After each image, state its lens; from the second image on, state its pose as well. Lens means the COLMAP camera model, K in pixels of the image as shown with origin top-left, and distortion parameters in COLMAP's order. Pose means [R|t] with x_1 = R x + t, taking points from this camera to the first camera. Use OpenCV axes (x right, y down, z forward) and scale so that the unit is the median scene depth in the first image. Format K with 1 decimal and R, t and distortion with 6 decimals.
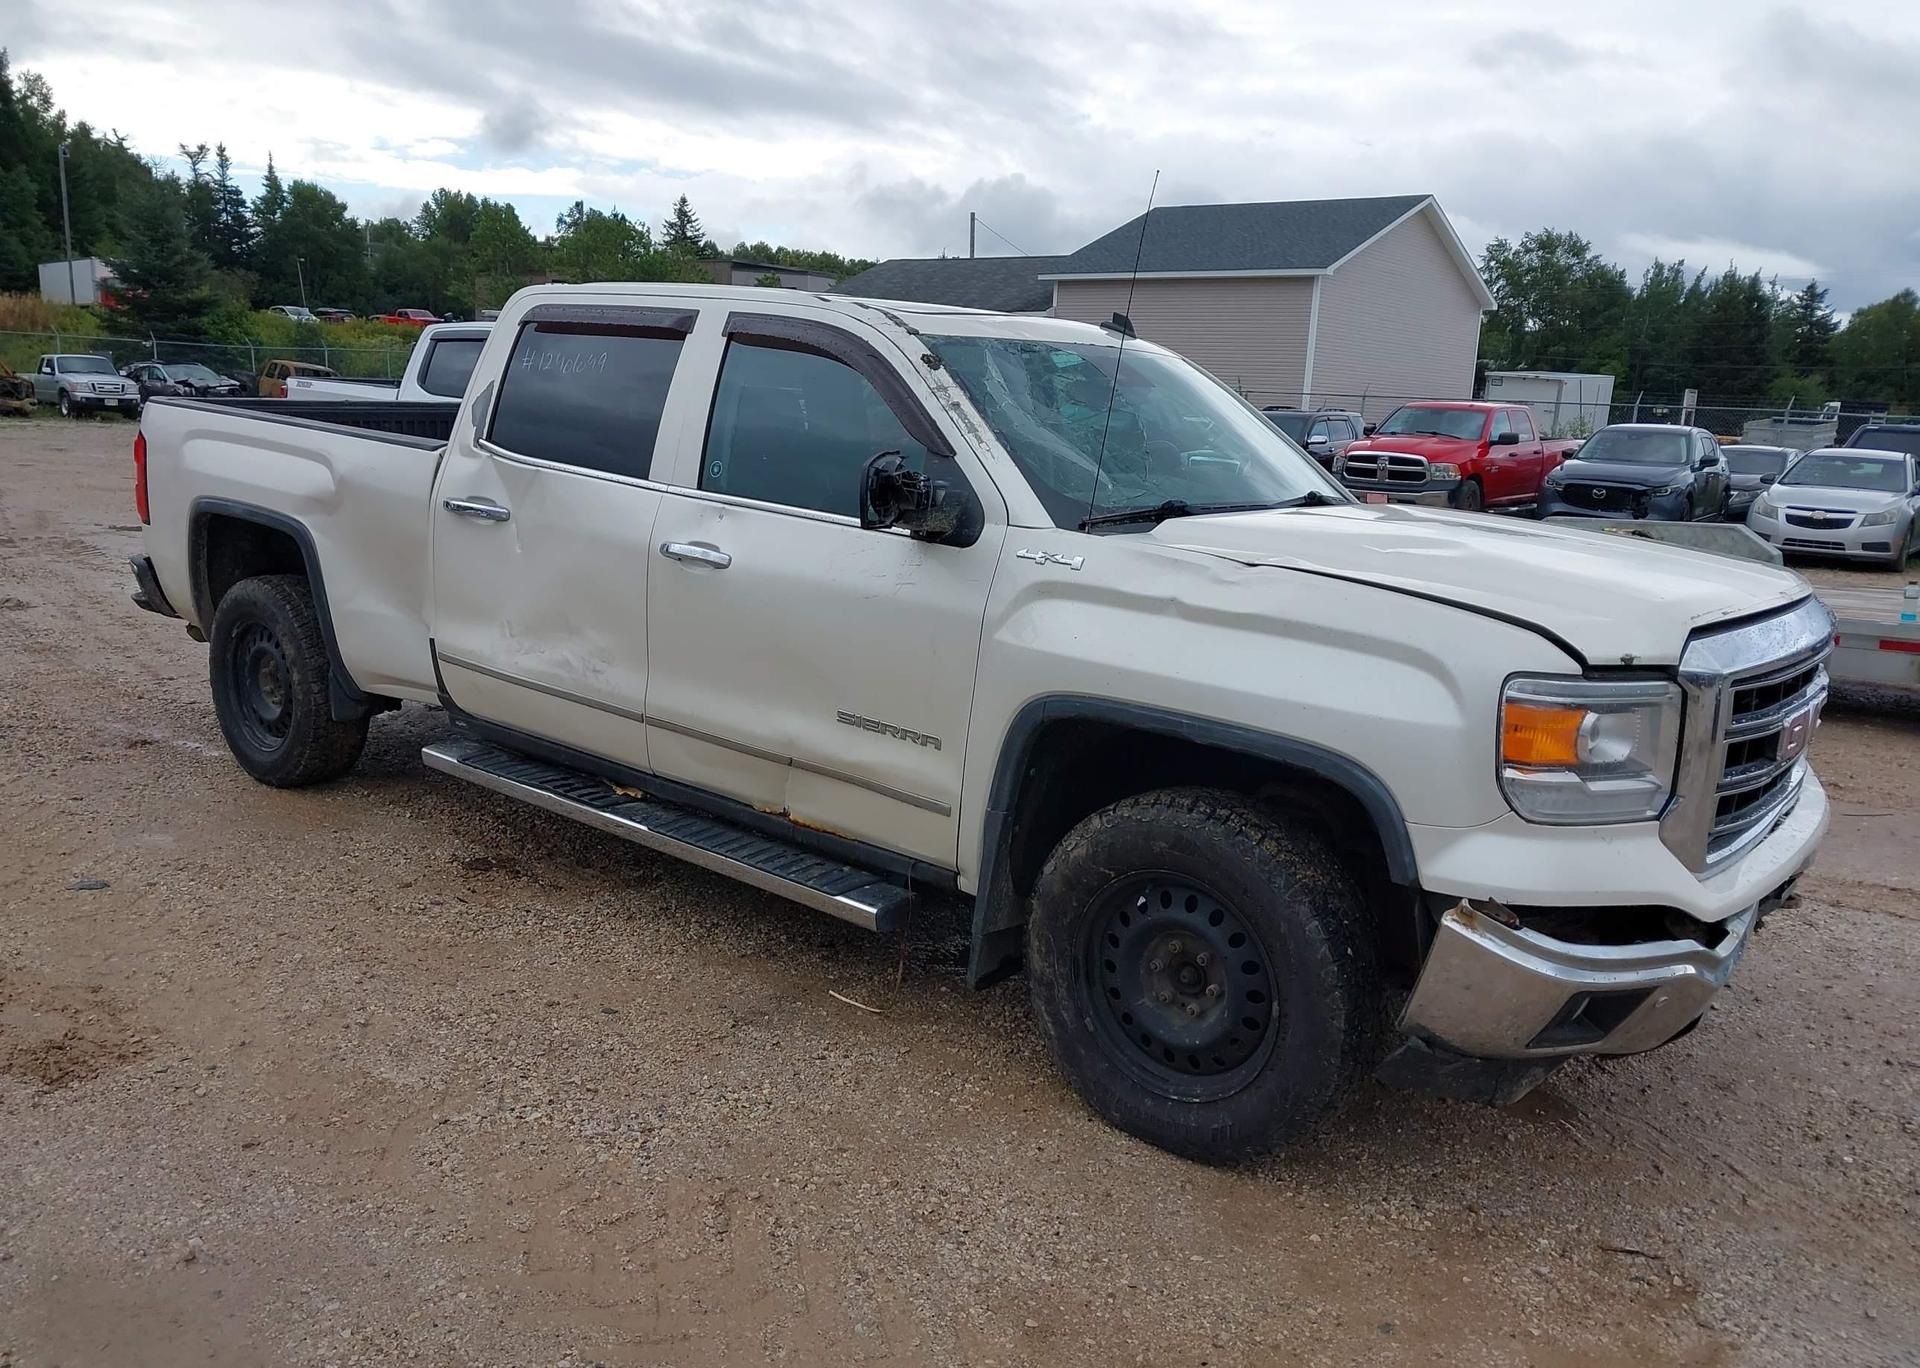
lens RADIAL K [[1516.6, 0, 957.3], [0, 1516.6, 709.3], [0, 0, 1]] dist [0.053393, -0.069231]
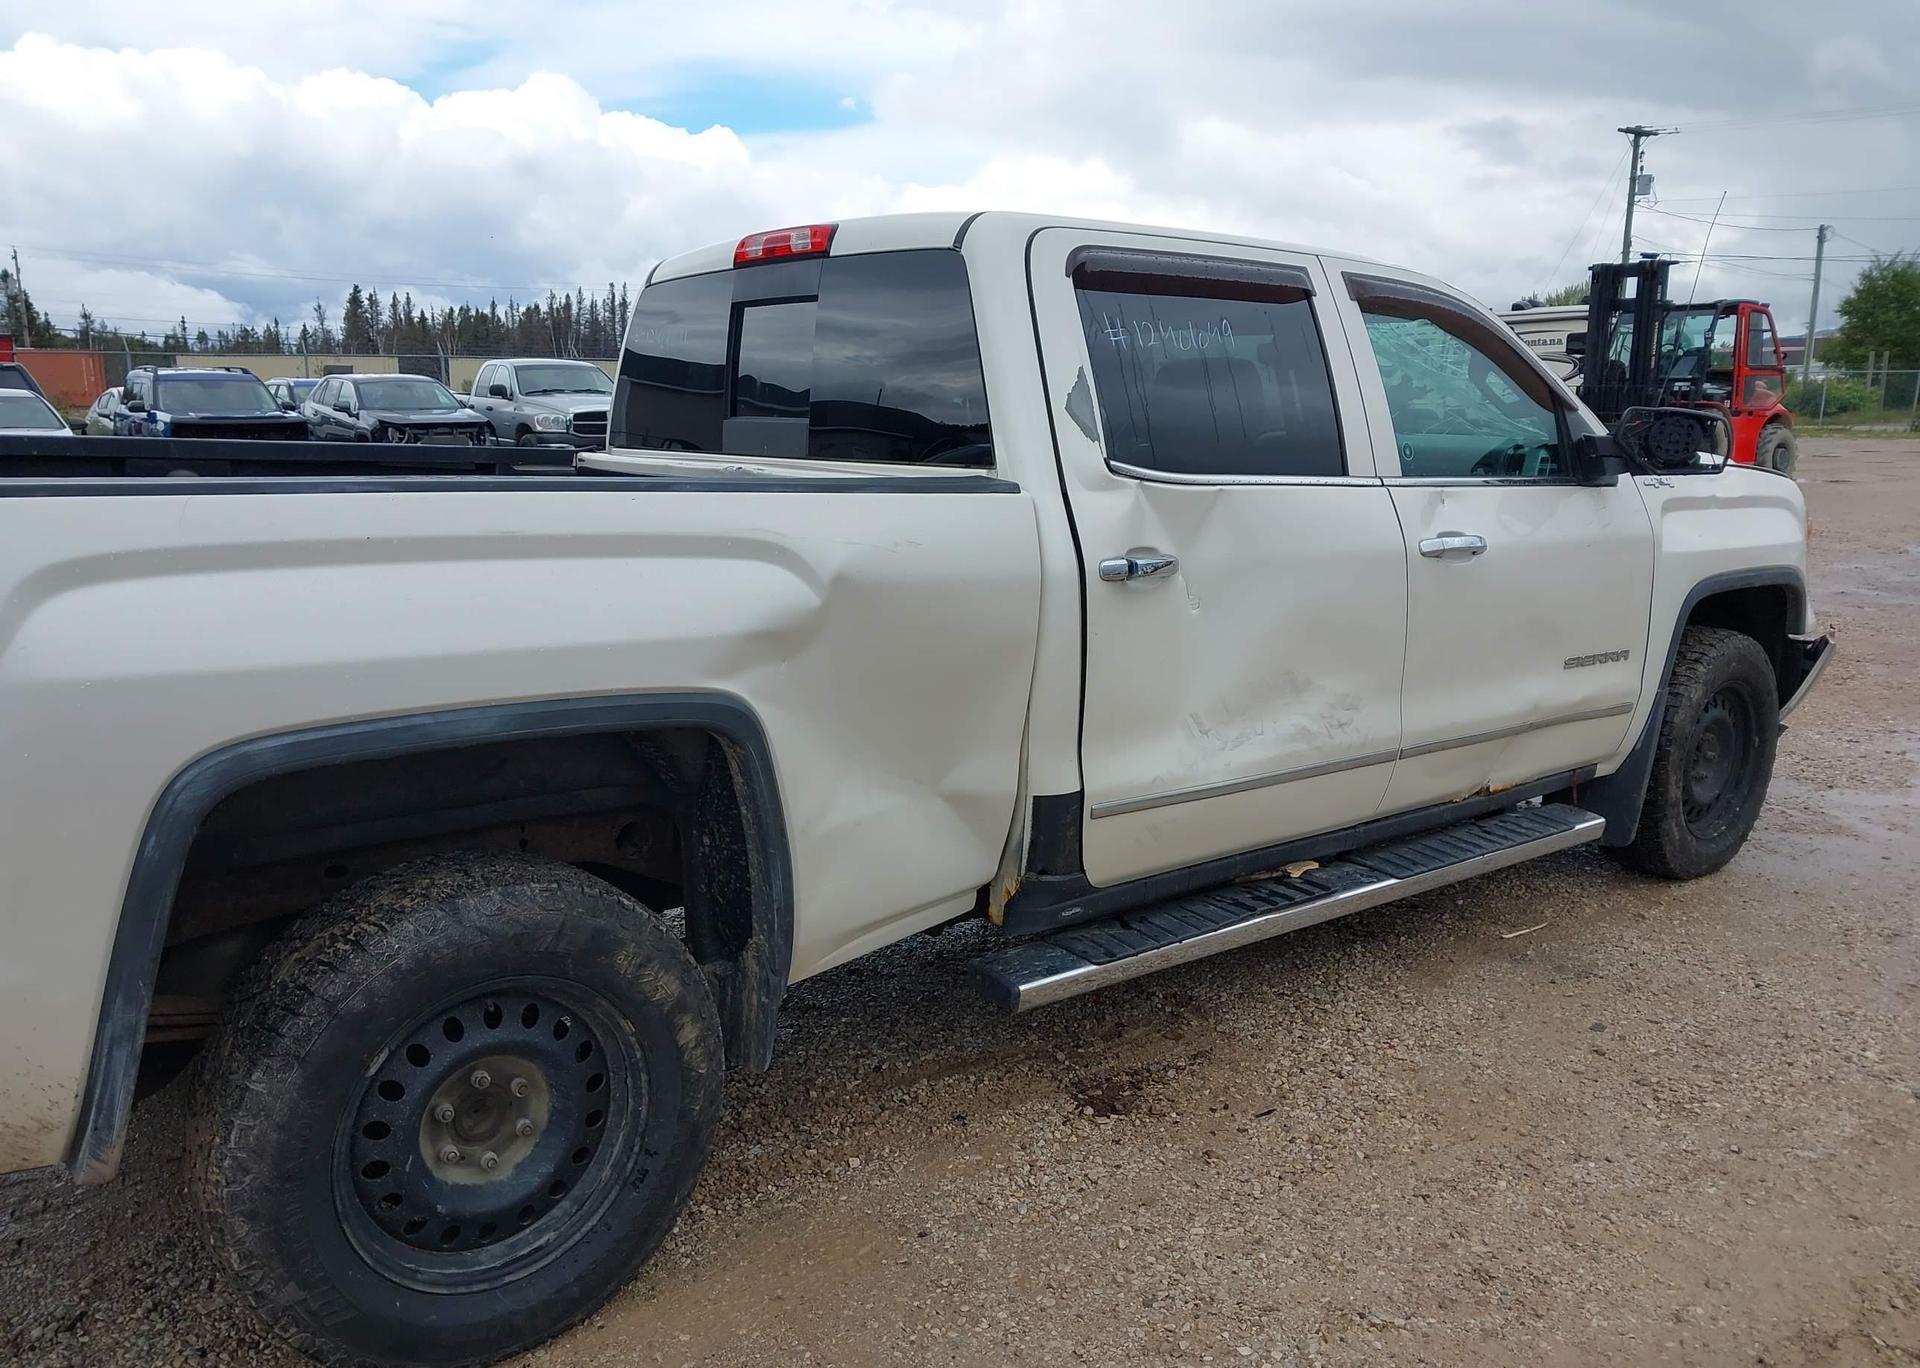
lens RADIAL K [[1516.6, 0, 931.5], [0, 1516.6, 679.8], [0, 0, 1]] dist [0.053393, -0.069231]
pose [[0.219032, -0.236110, 0.946719, -0.920187], [0.209880, 0.958968, 0.190607, -0.217496], [-0.952877, 0.156949, 0.259600, 0.889105]]
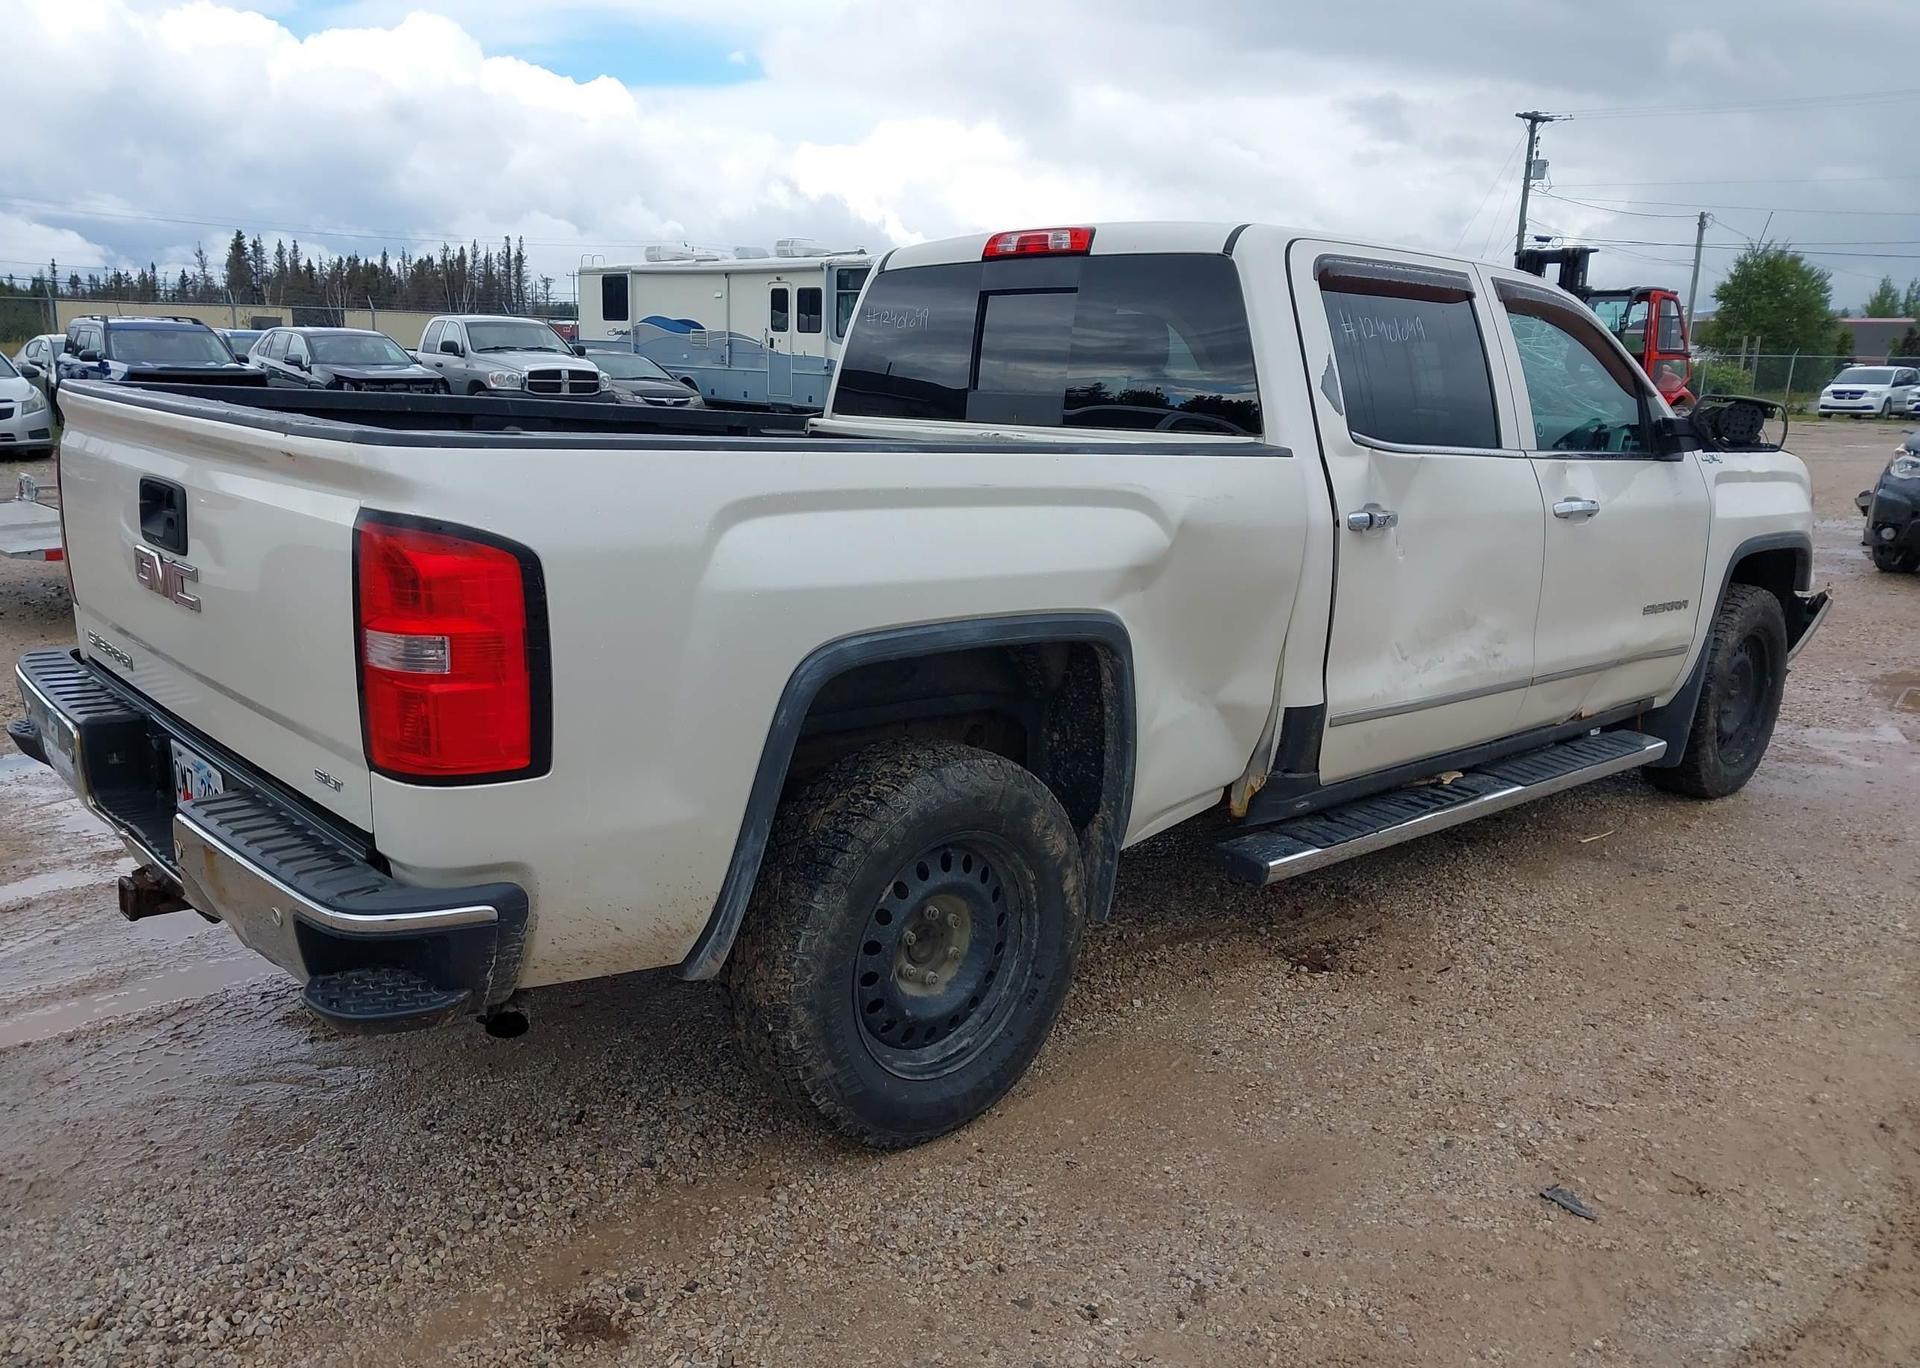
lens RADIAL K [[1516.6, 0, 930.1], [0, 1516.6, 687.9], [0, 0, 1]] dist [0.053393, -0.069231]
pose [[0.153919, -0.260919, 0.953011, -1.083380], [0.188030, 0.954614, 0.230990, -0.262732], [-0.970028, 0.143641, 0.195994, 1.037073]]
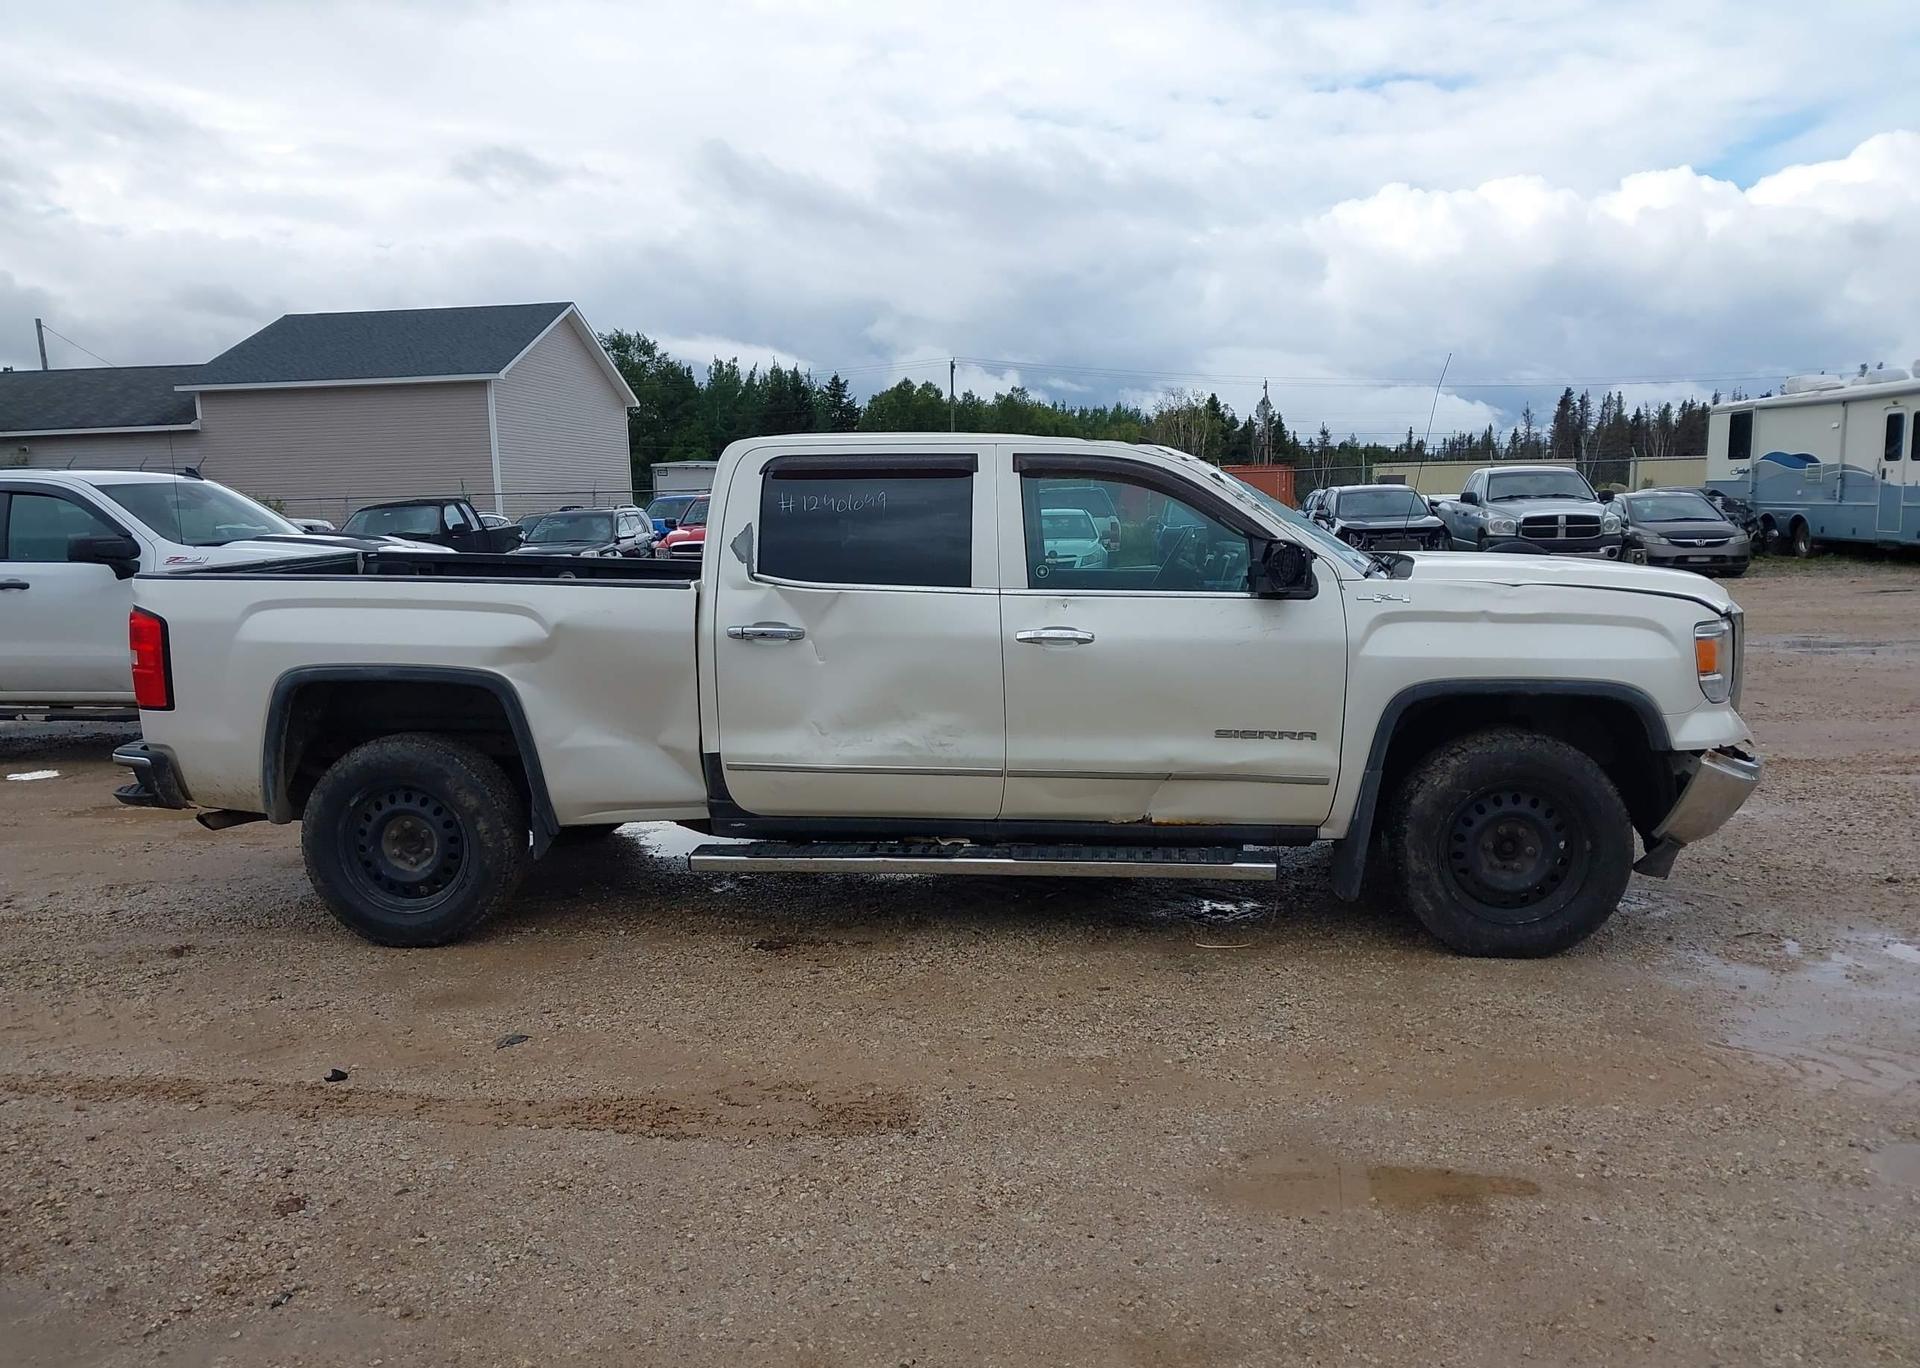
lens RADIAL K [[1516.6, 0, 940.0], [0, 1516.6, 678.8], [0, 0, 1]] dist [0.053393, -0.069231]
pose [[0.831006, -0.135611, 0.539480, -0.797800], [0.177598, 0.983752, -0.026281, -0.041139], [-0.527151, 0.117650, 0.841588, -0.030457]]
